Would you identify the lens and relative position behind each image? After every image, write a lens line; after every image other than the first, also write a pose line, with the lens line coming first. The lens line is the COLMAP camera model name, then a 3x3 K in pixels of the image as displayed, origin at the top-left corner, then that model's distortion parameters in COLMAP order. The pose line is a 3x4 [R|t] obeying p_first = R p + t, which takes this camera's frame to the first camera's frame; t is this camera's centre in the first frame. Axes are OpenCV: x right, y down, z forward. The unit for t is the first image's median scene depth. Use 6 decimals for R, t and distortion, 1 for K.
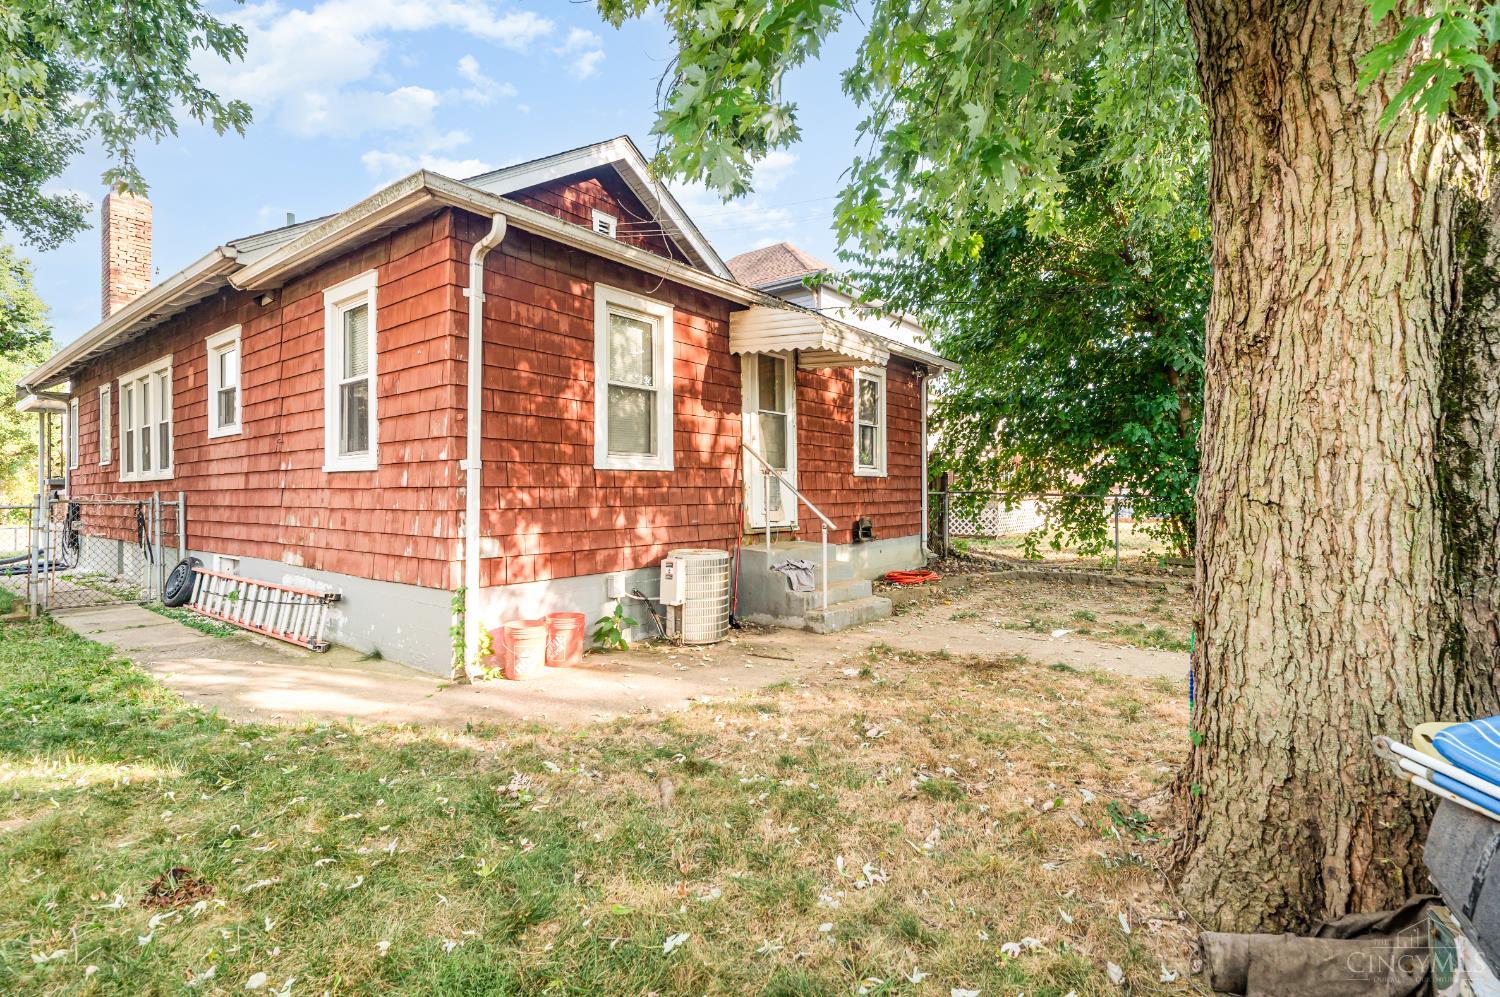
lens RADIAL K [[716.4, 0, 750.0], [0, 716.4, 498.5], [0, 0, 1]] dist [-0.002592, -0.000863]
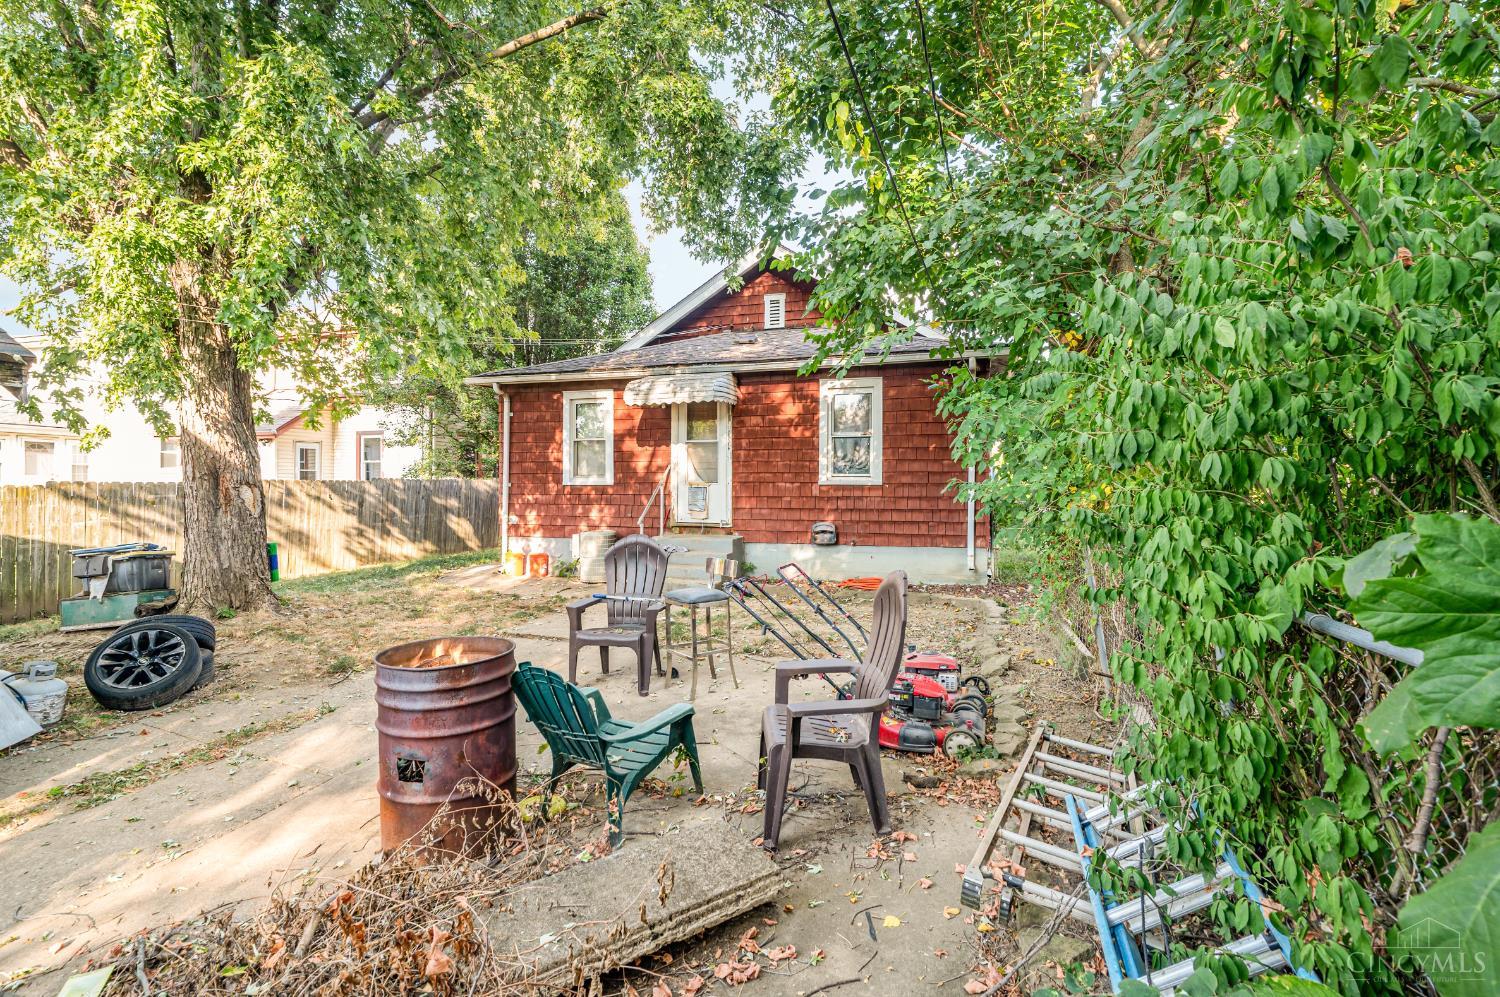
lens RADIAL K [[716.4, 0, 750.0], [0, 716.4, 498.5], [0, 0, 1]] dist [-0.002592, -0.000863]
pose [[0.322711, 0.024704, -0.946175, 1.628077], [-0.009336, 0.999694, 0.022917, -0.047598], [0.946452, 0.001438, 0.322843, 0.748623]]
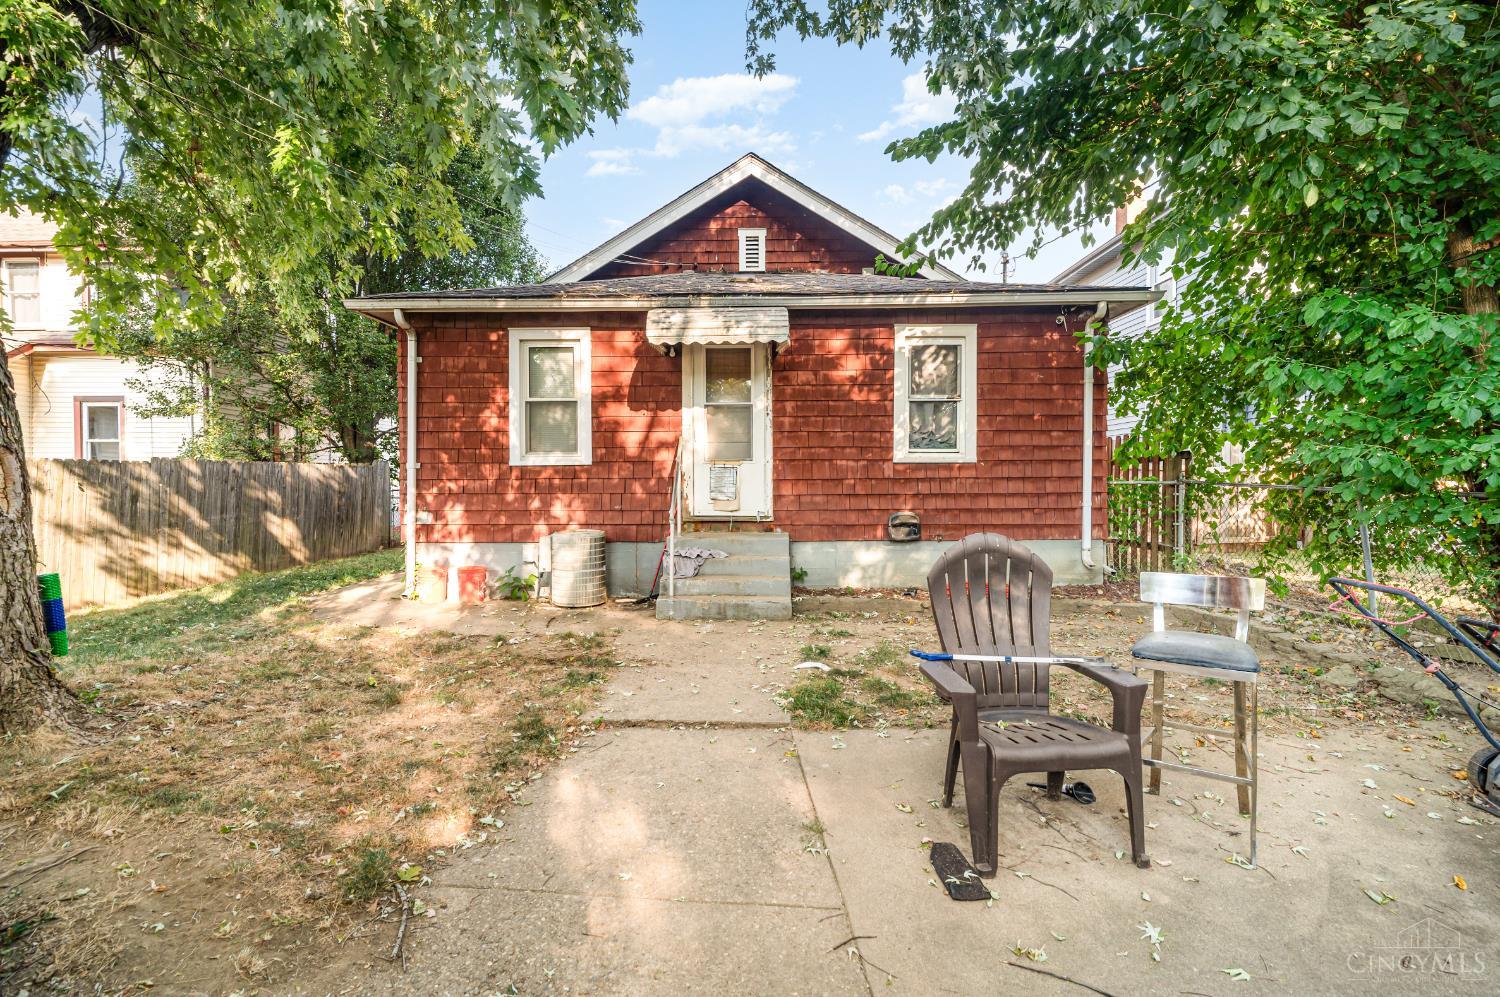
lens RADIAL K [[716.4, 0, 750.0], [0, 716.4, 498.5], [0, 0, 1]] dist [-0.002592, -0.000863]
pose [[0.590171, 0.025165, -0.806886, 1.023559], [-0.005031, 0.999609, 0.027496, -0.015941], [0.807263, -0.012168, 0.590067, 0.497993]]
